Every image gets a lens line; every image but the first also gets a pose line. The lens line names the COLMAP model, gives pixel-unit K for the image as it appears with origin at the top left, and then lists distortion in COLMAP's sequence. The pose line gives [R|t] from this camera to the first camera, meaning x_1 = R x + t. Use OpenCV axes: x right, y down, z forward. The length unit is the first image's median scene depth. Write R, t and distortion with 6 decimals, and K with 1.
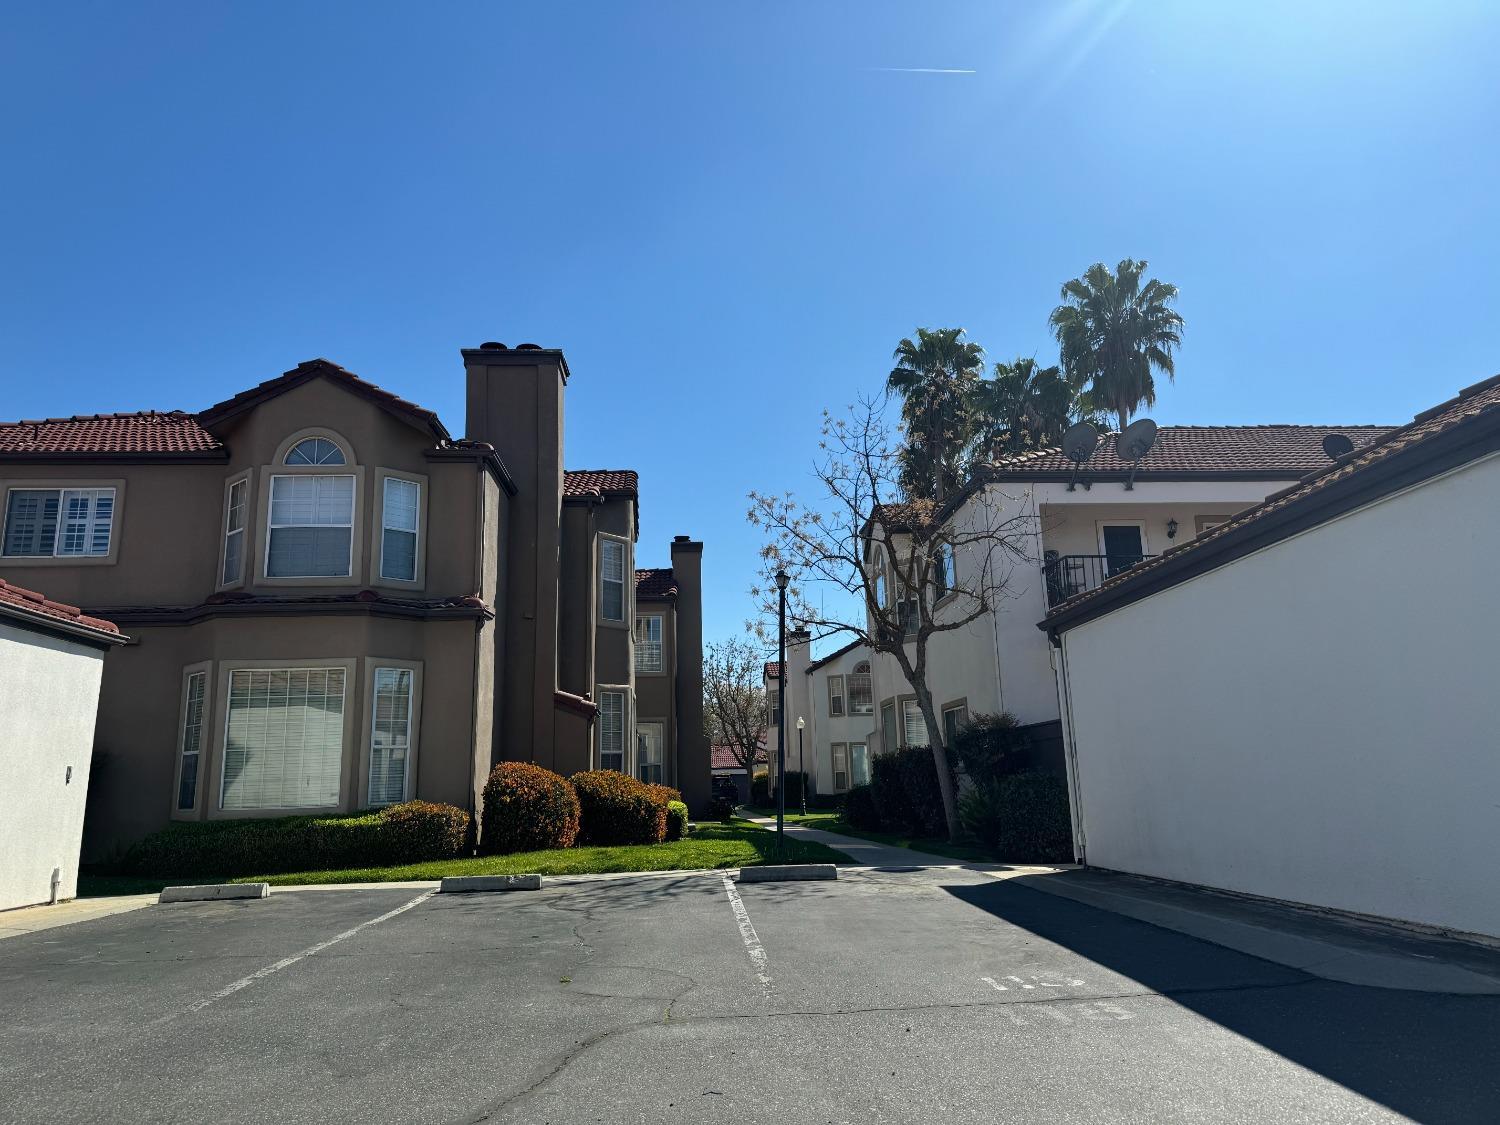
lens RADIAL K [[1051.6, 0, 749.5], [0, 1051.6, 563.6], [0, 0, 1]] dist [0.048481, -0.002226]
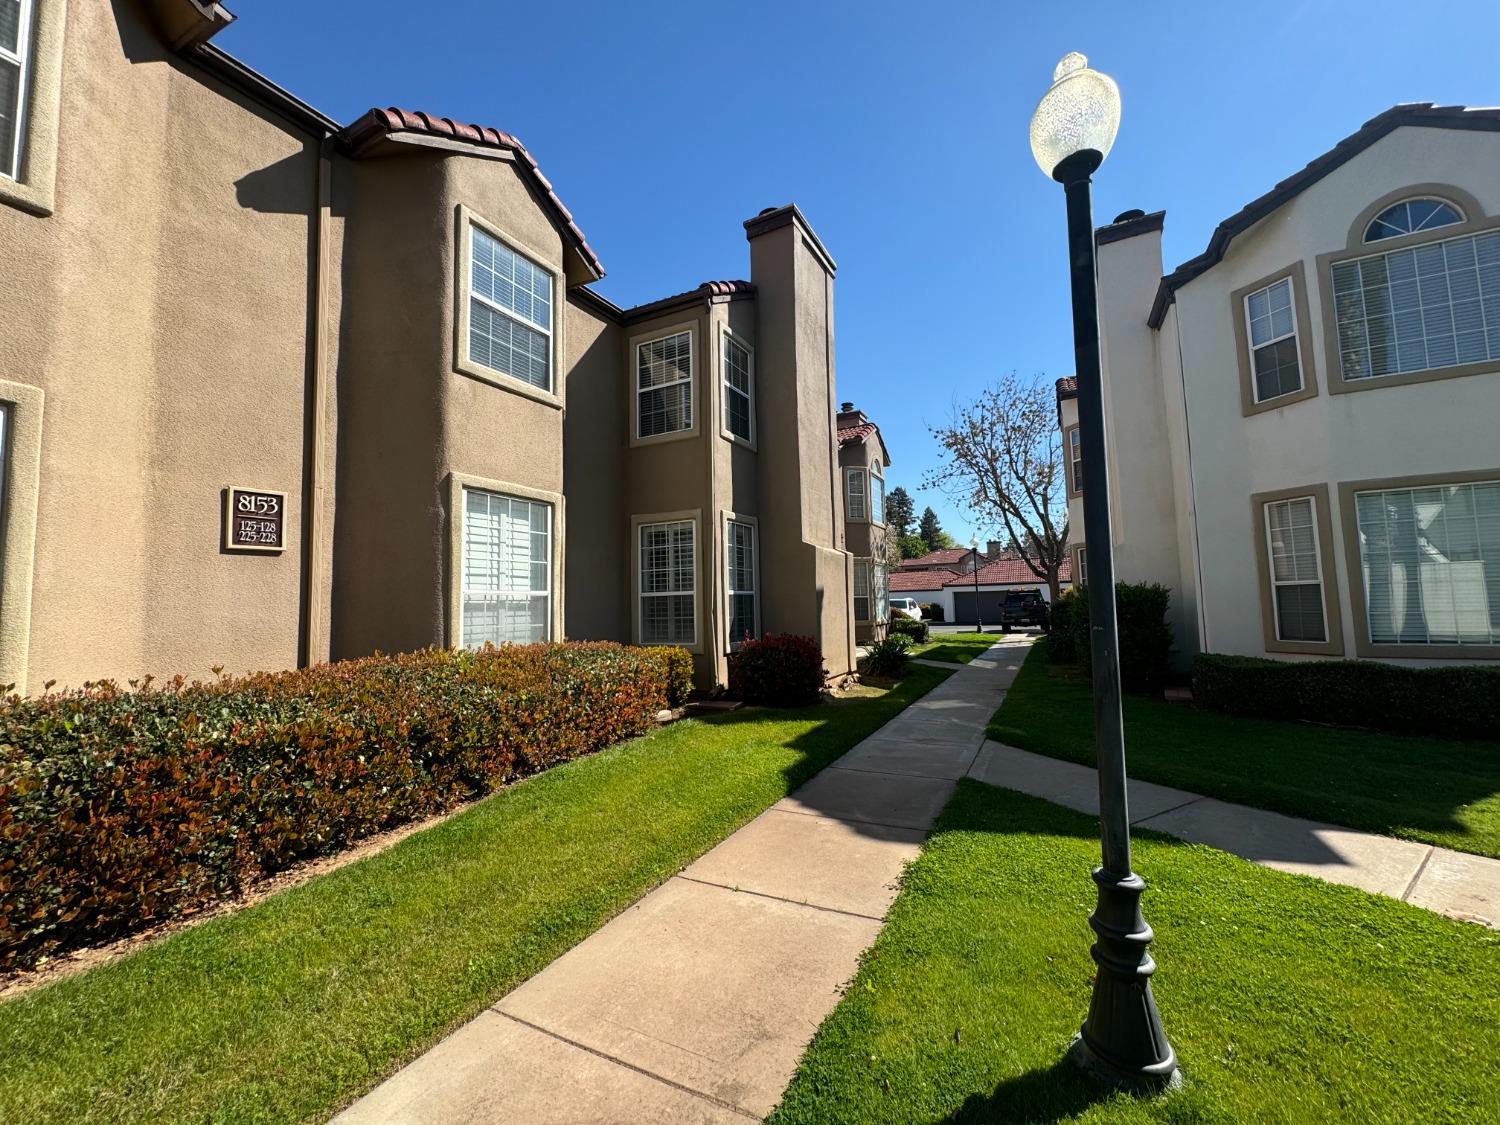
lens RADIAL K [[600.2, 0, 749.9], [0, 600.2, 561.0], [0, 0, 1]] dist [0.000686, 0.000539]
pose [[0.855722, -0.035861, -0.516192, 0.040233], [0.111423, 0.986962, 0.116146, 0.151066], [0.505297, -0.156905, 0.848561, 0.764946]]
